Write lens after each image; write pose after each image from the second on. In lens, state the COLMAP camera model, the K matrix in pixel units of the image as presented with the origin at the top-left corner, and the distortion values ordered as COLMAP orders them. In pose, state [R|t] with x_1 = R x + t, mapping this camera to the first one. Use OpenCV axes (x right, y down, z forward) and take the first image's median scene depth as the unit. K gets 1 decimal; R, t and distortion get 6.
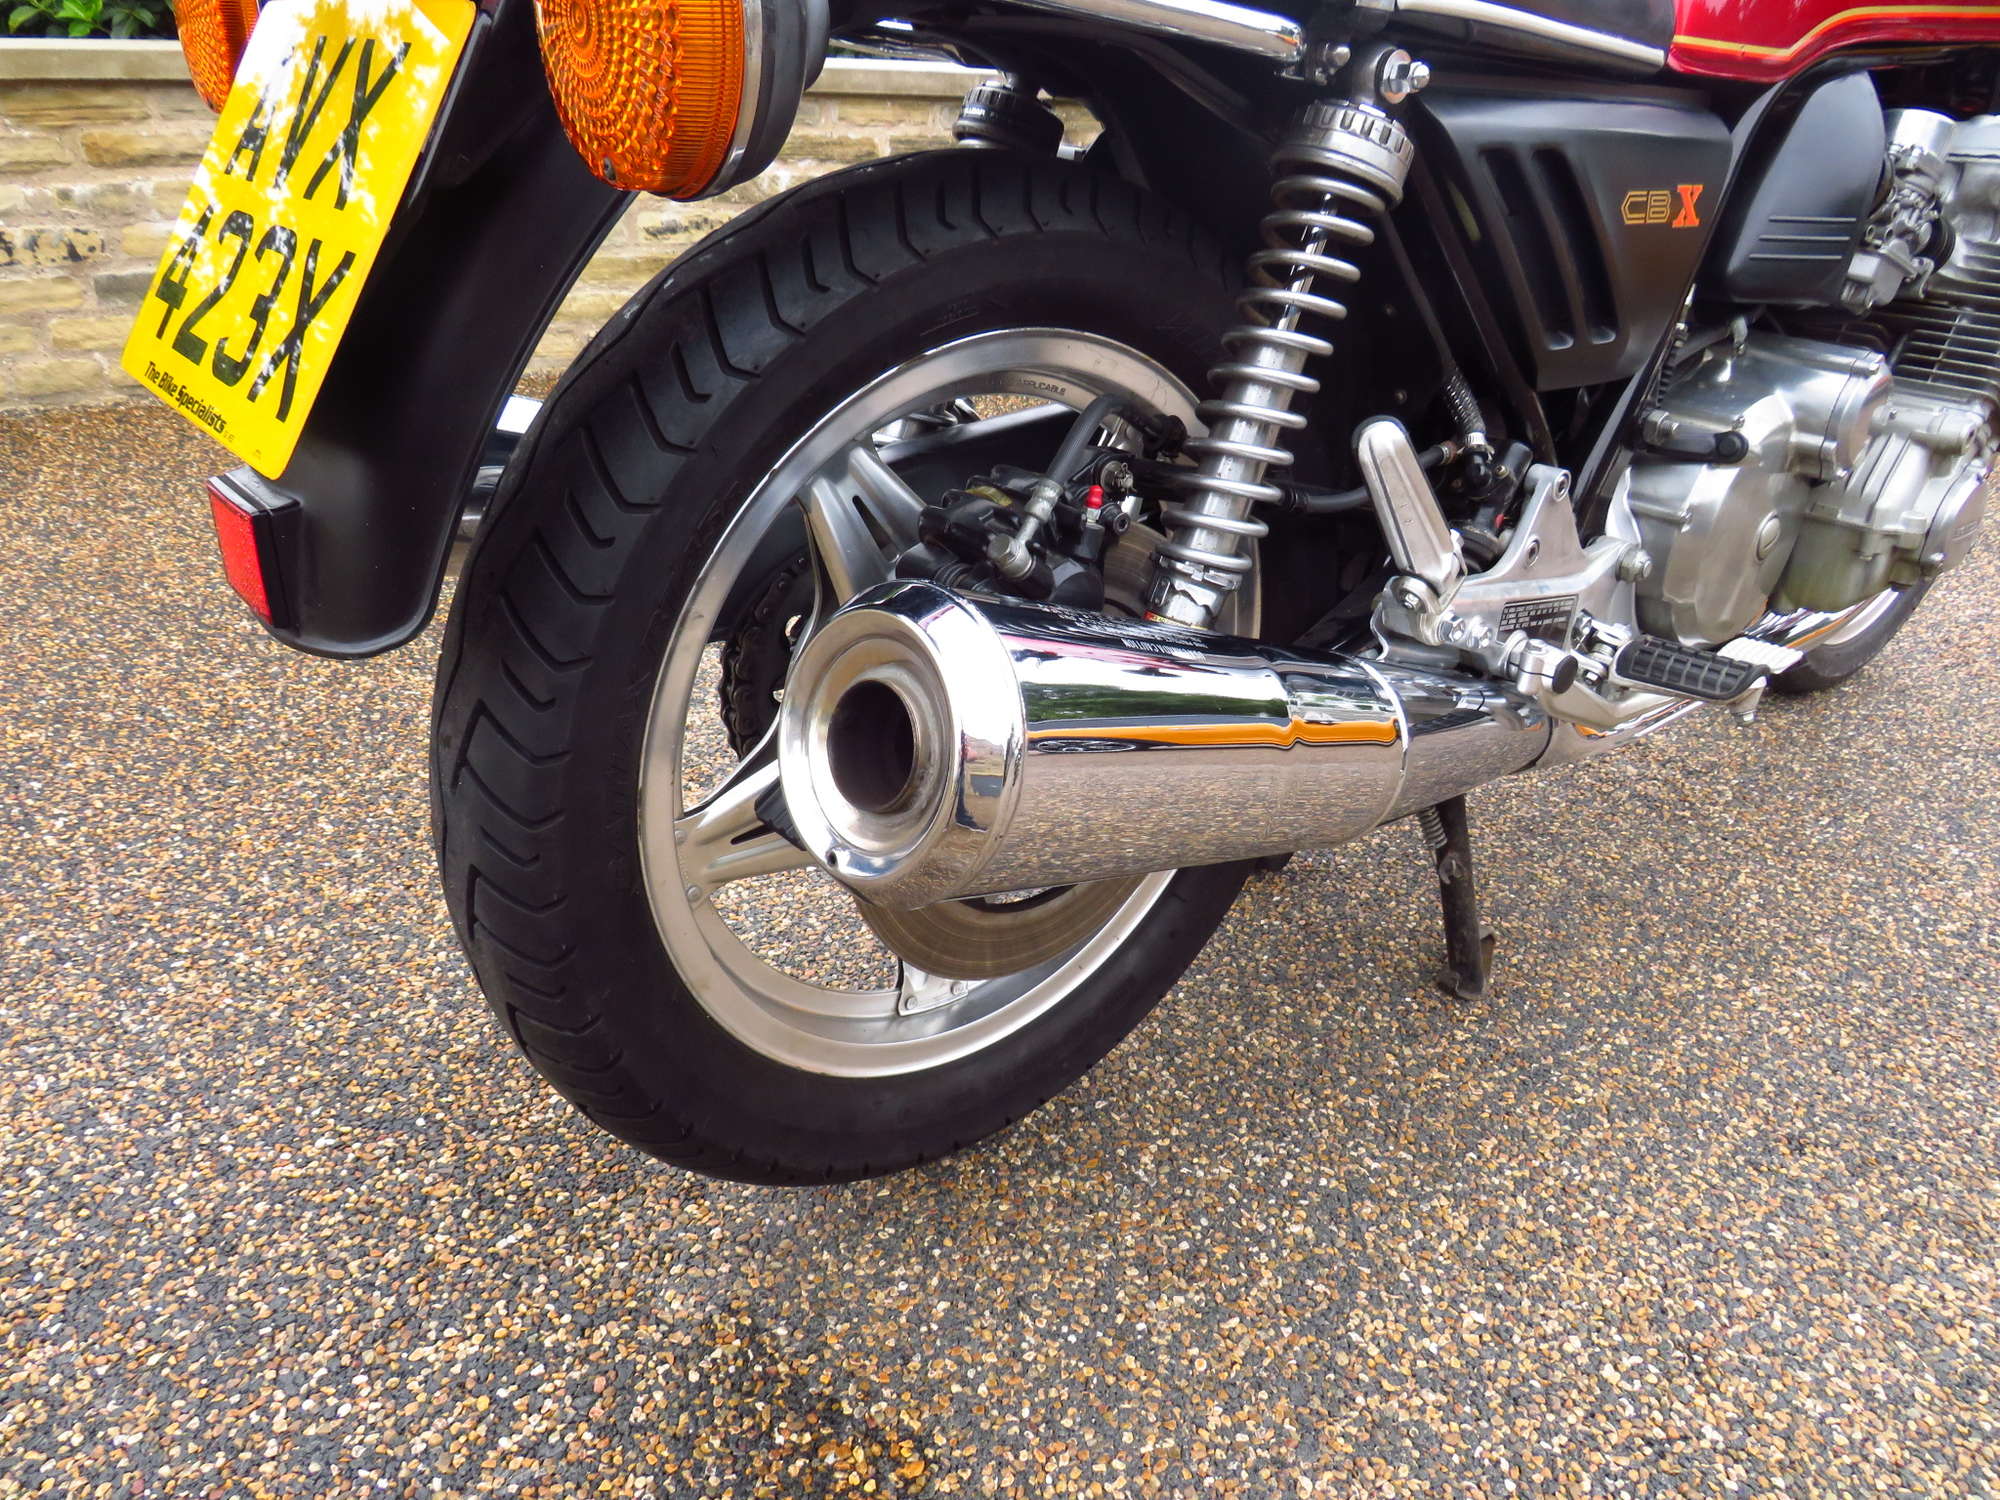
lens RADIAL K [[1407.7, 0, 991.2], [0, 1407.7, 750.8], [0, 0, 1]] dist [-0.029162, 0.004593]
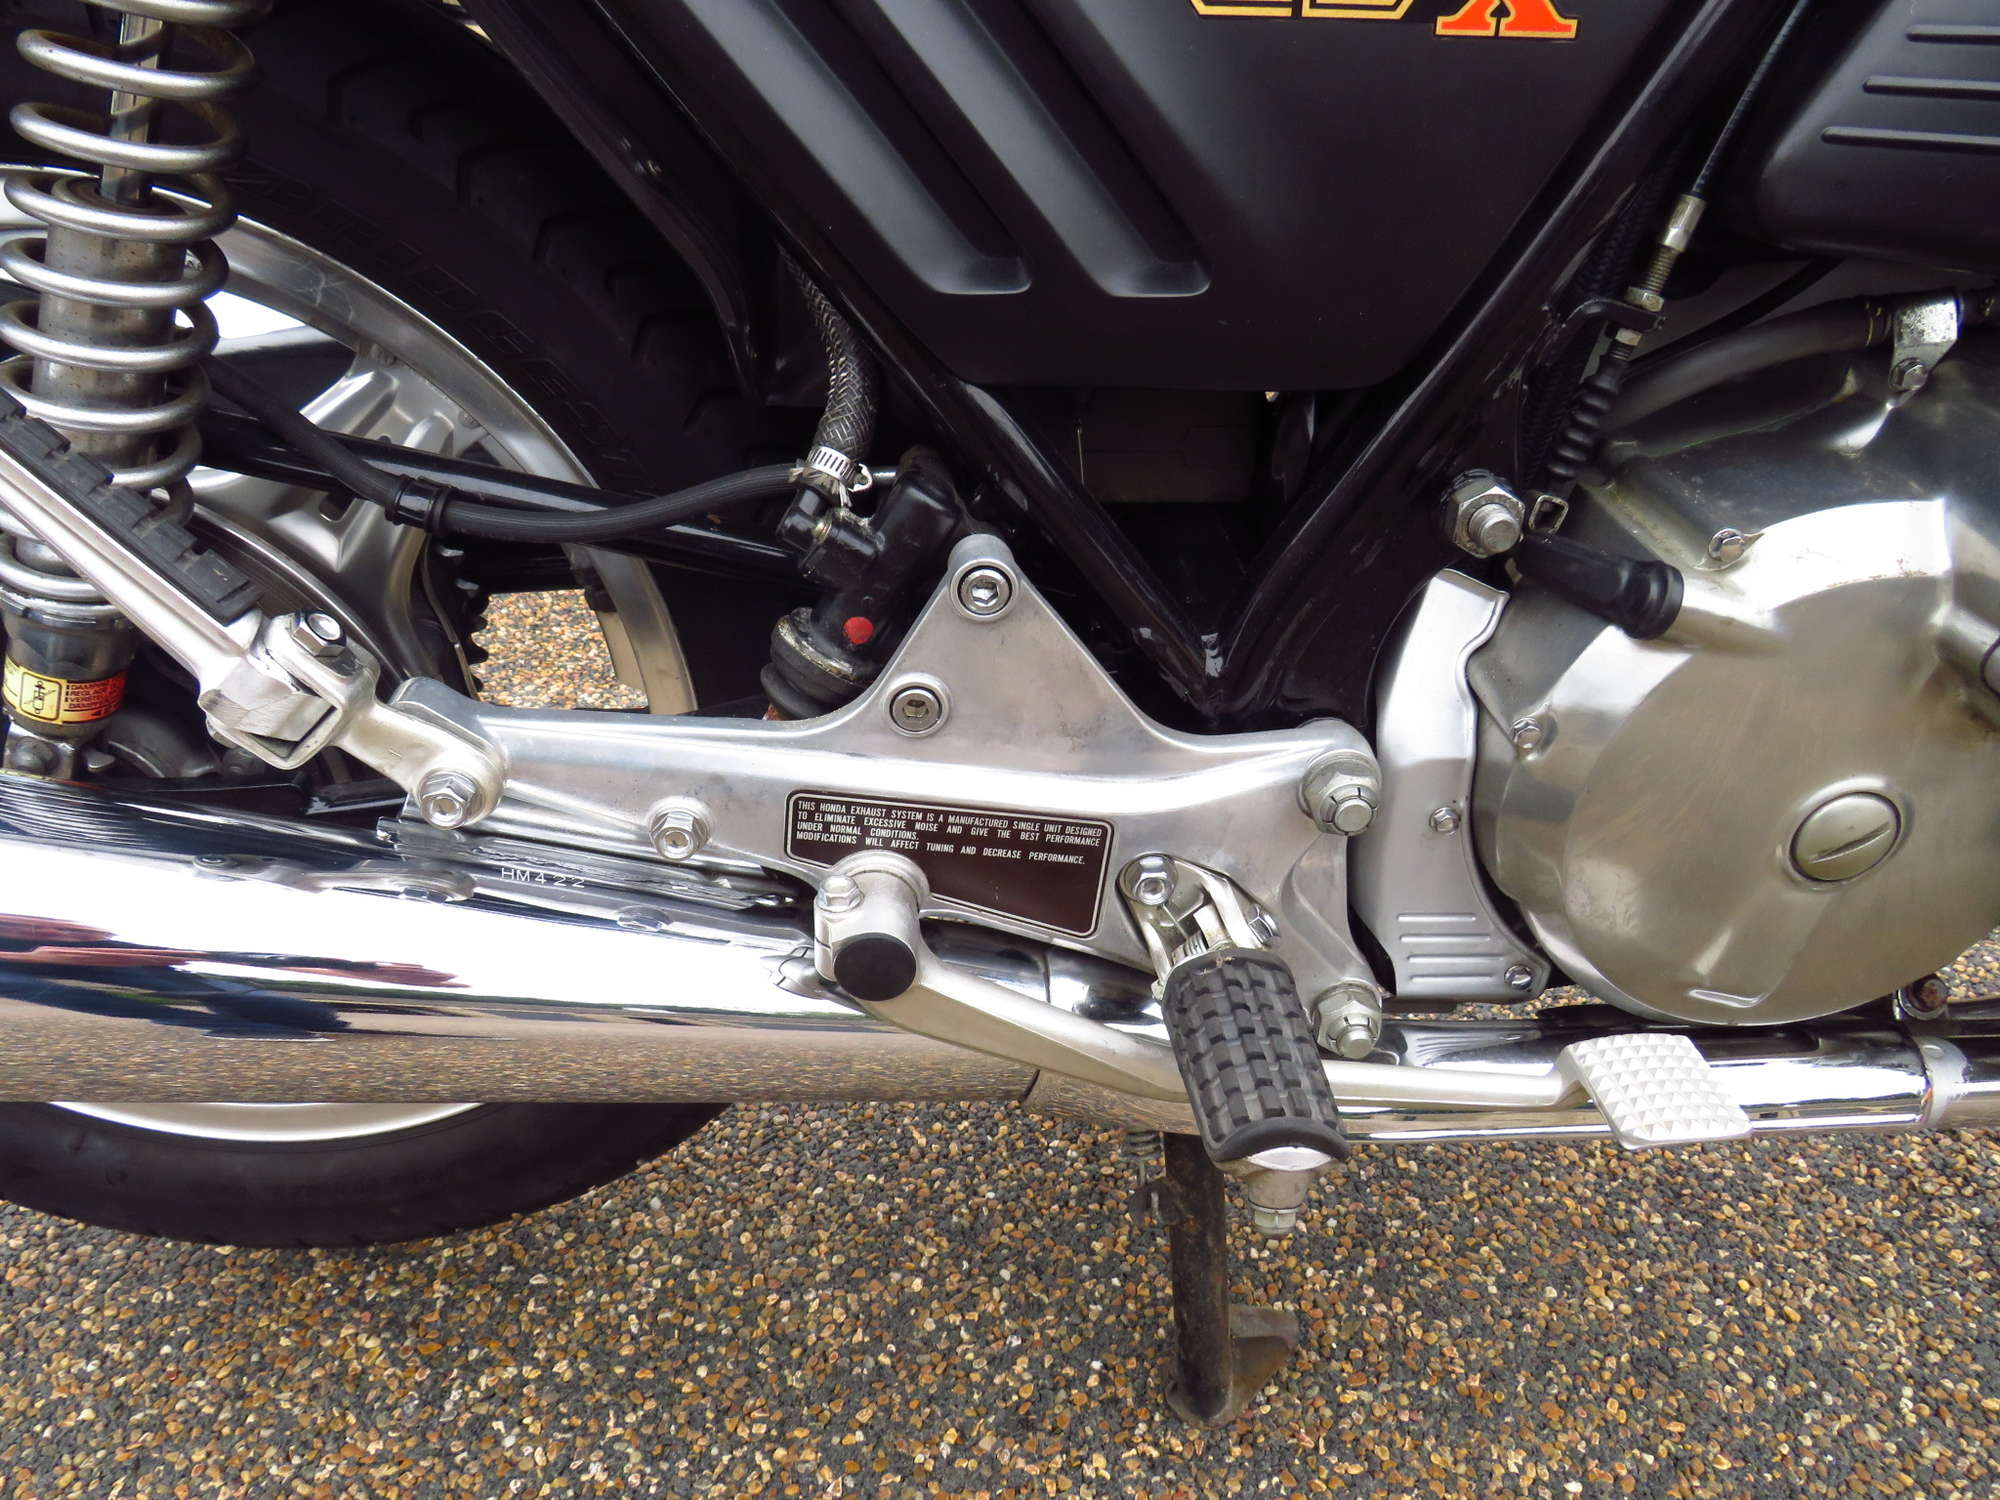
lens RADIAL K [[1407.7, 0, 993.5], [0, 1407.7, 754.1], [0, 0, 1]] dist [-0.029162, 0.004593]
pose [[0.795950, 0.287454, -0.532760, 0.549779], [-0.252983, 0.957483, 0.138657, -0.163871], [0.549966, 0.024416, 0.834830, 0.493056]]
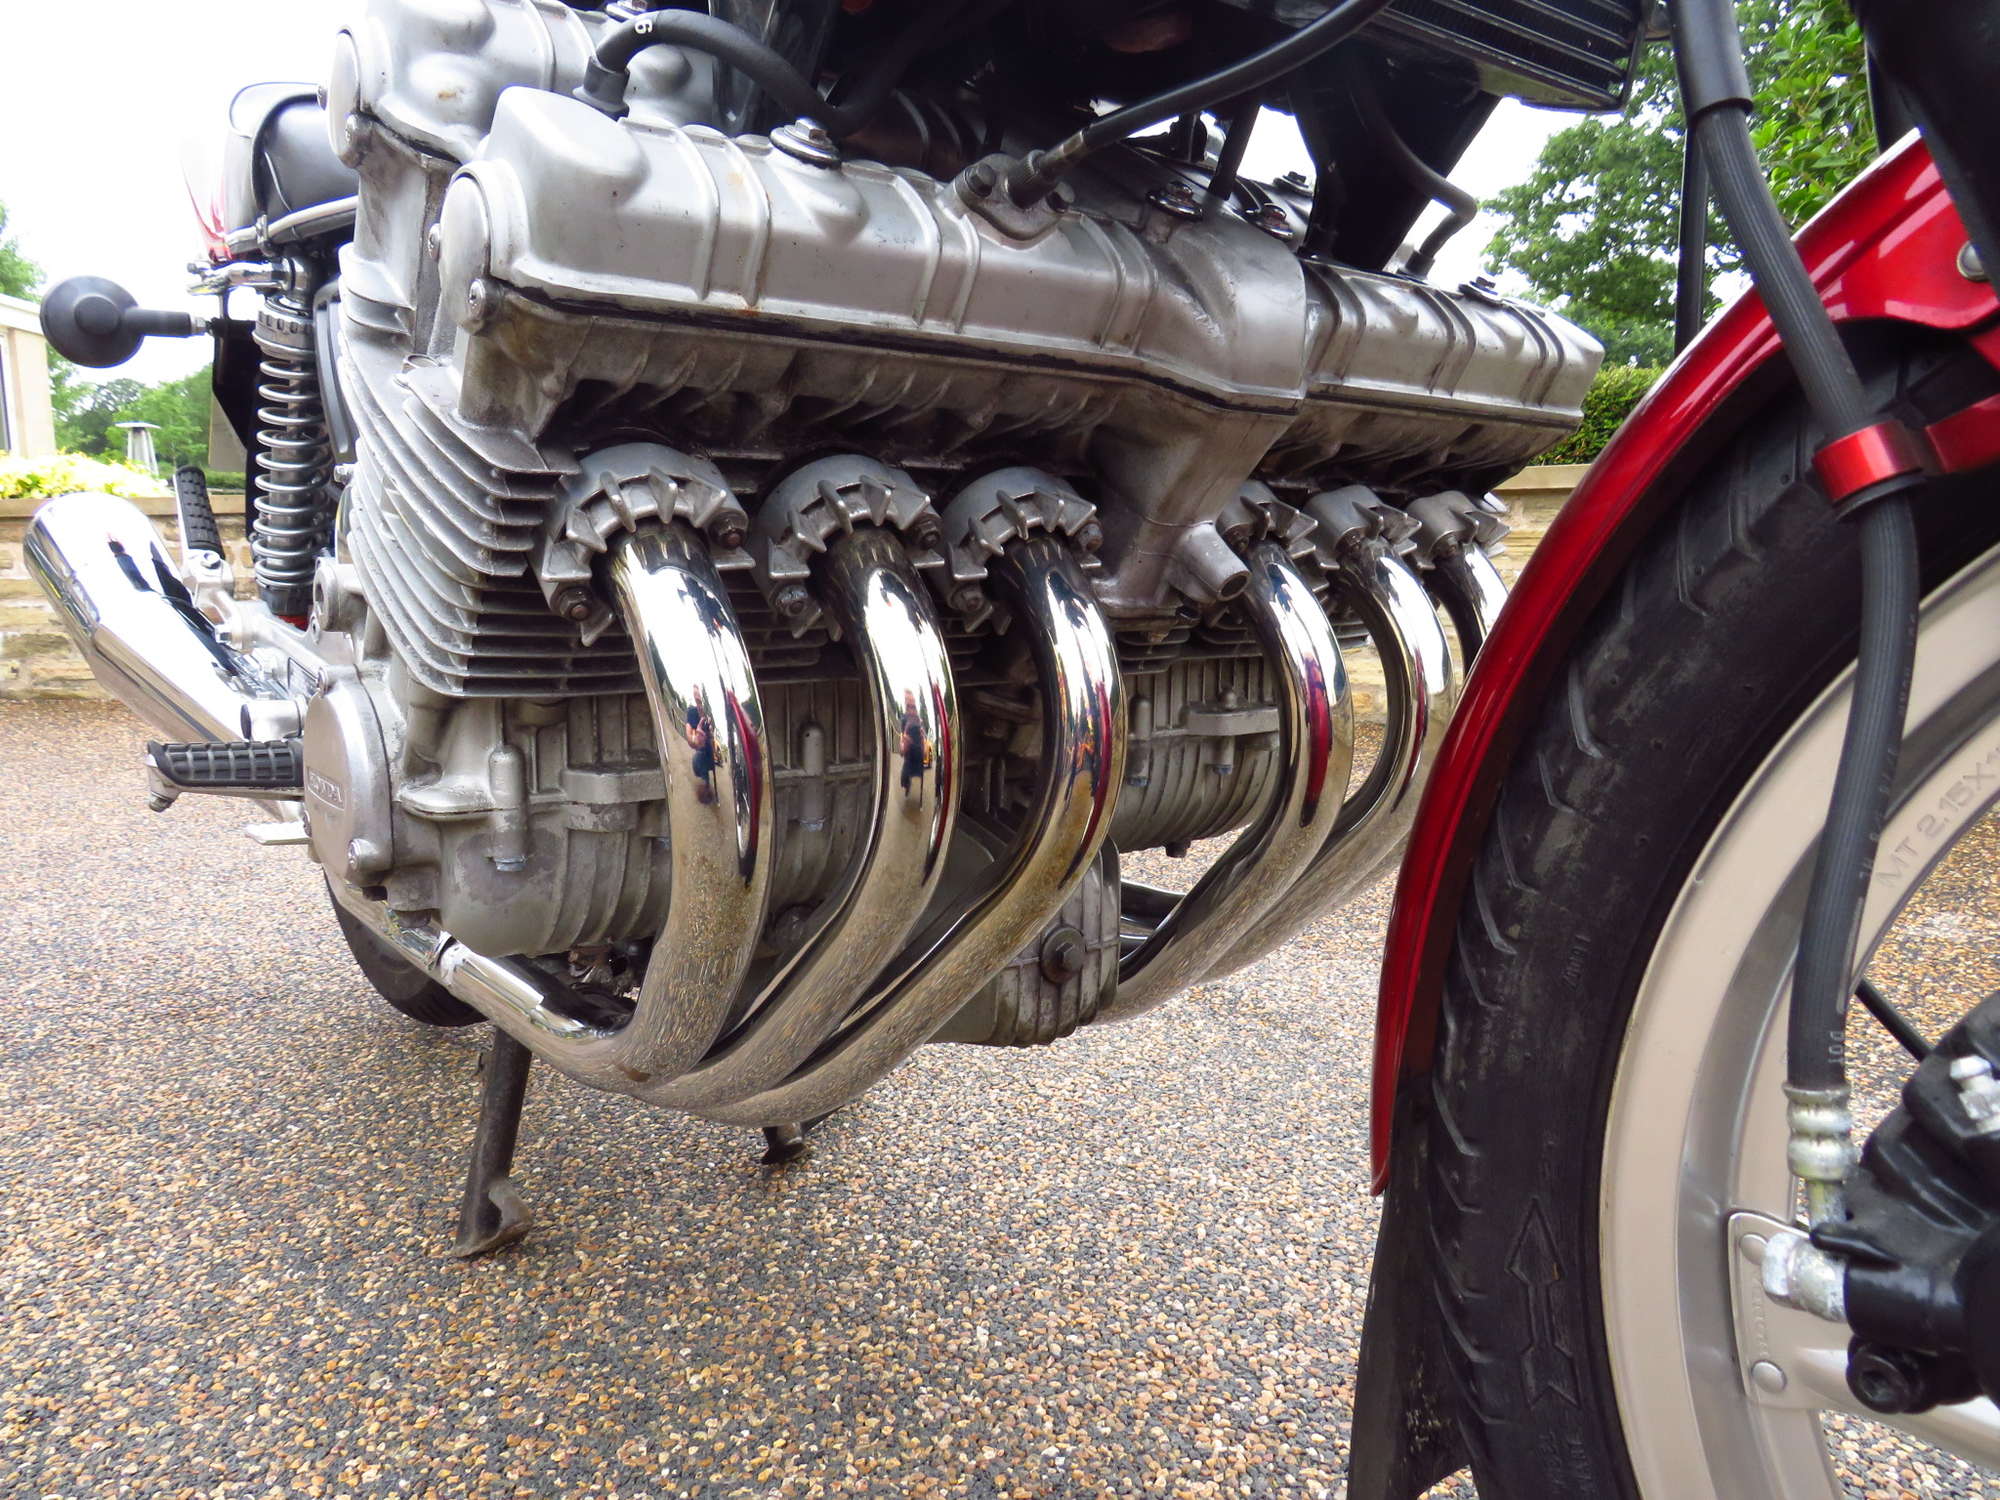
lens RADIAL K [[1407.7, 0, 982.7], [0, 1407.7, 750.8], [0, 0, 1]] dist [-0.029162, 0.004593]
pose [[-0.016215, 0.112780, -0.993488, 1.215907], [-0.452486, 0.885223, 0.107876, -0.338391], [0.891624, 0.451289, 0.036677, 1.203630]]
